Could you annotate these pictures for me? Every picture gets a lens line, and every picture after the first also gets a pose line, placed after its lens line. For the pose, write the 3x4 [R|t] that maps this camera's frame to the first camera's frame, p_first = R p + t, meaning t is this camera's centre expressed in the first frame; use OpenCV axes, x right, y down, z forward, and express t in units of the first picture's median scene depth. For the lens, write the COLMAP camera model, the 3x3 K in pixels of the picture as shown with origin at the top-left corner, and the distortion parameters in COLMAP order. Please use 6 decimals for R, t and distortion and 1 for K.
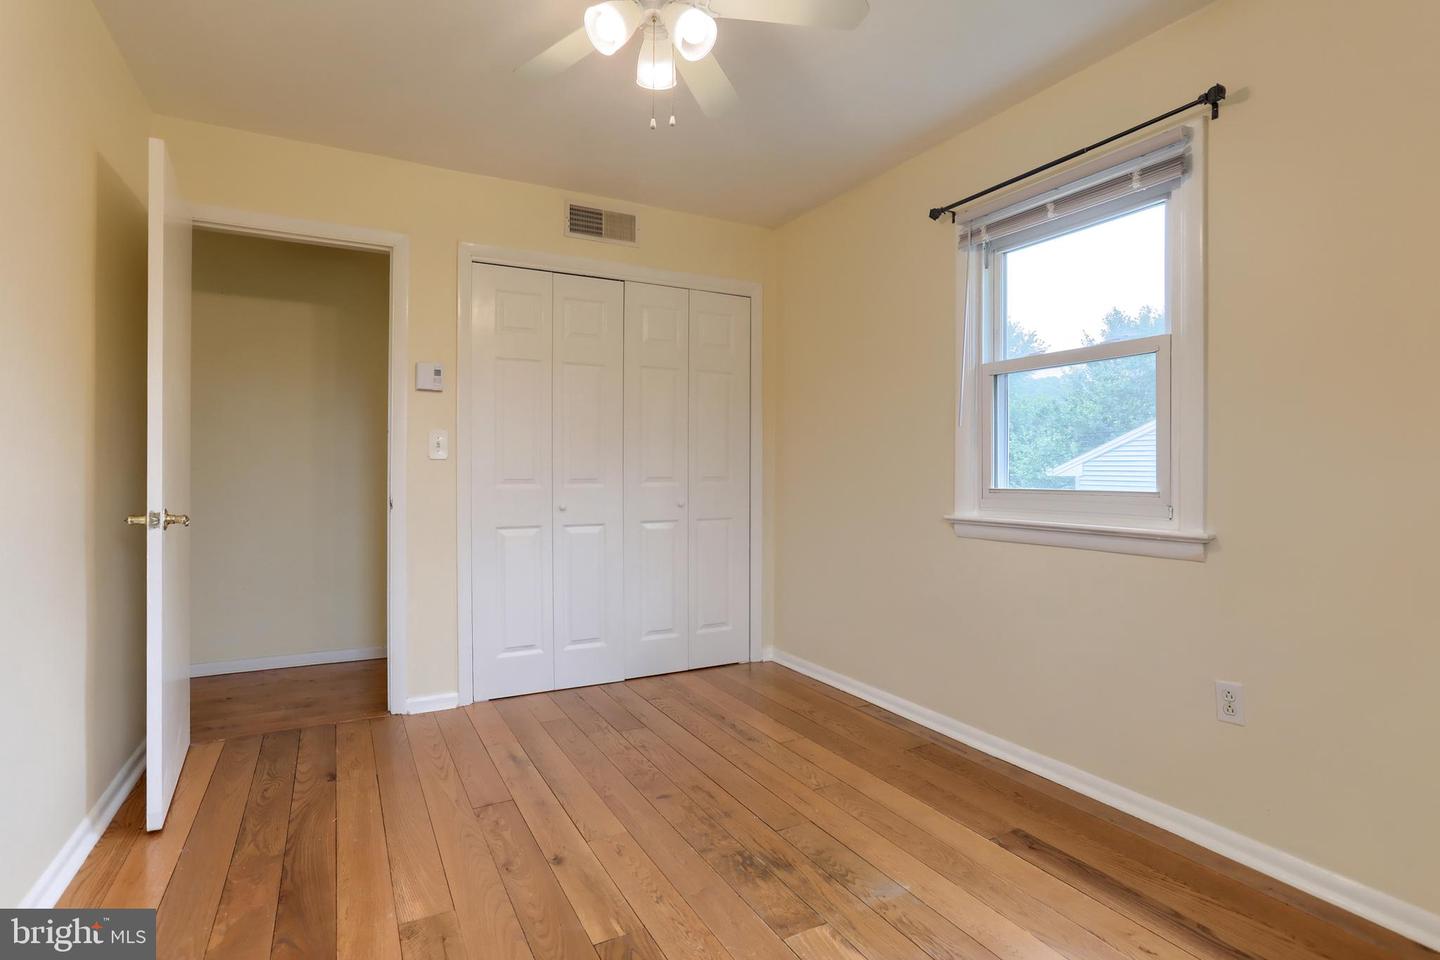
lens RADIAL K [[720.6, 0, 730.1], [0, 720.6, 474.4], [0, 0, 1]] dist [-0.058430, 0.036487]
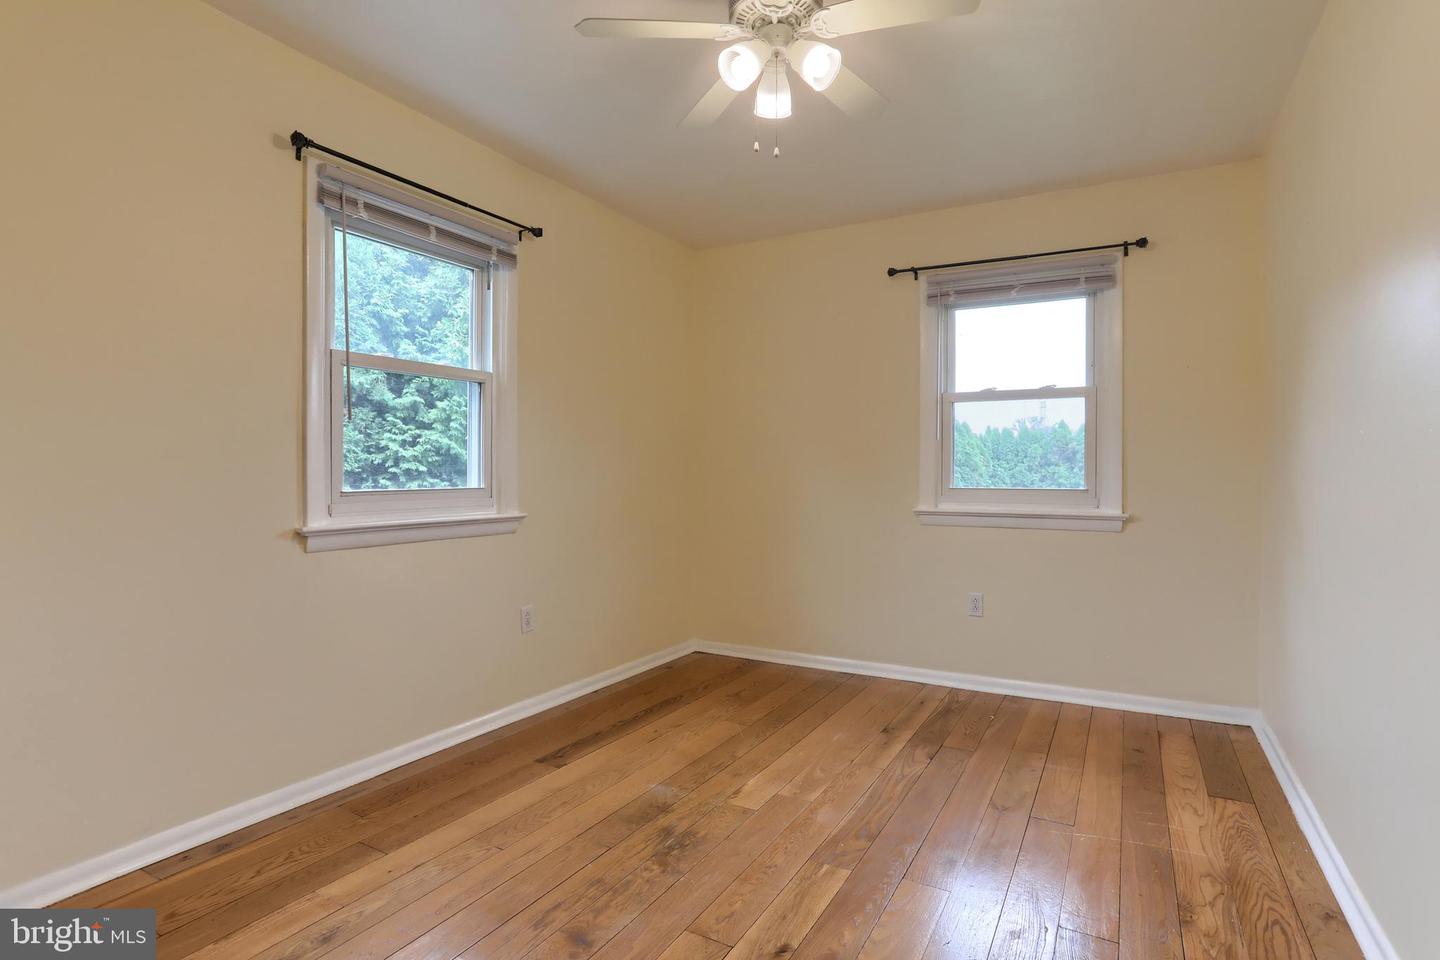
lens RADIAL K [[720.6, 0, 730.1], [0, 720.6, 474.4], [0, 0, 1]] dist [-0.058430, 0.036487]
pose [[-0.524907, -0.005148, 0.851144, -0.764436], [0.000971, 0.999977, 0.006647, -0.007753], [-0.851159, 0.004316, -0.524890, 1.252380]]
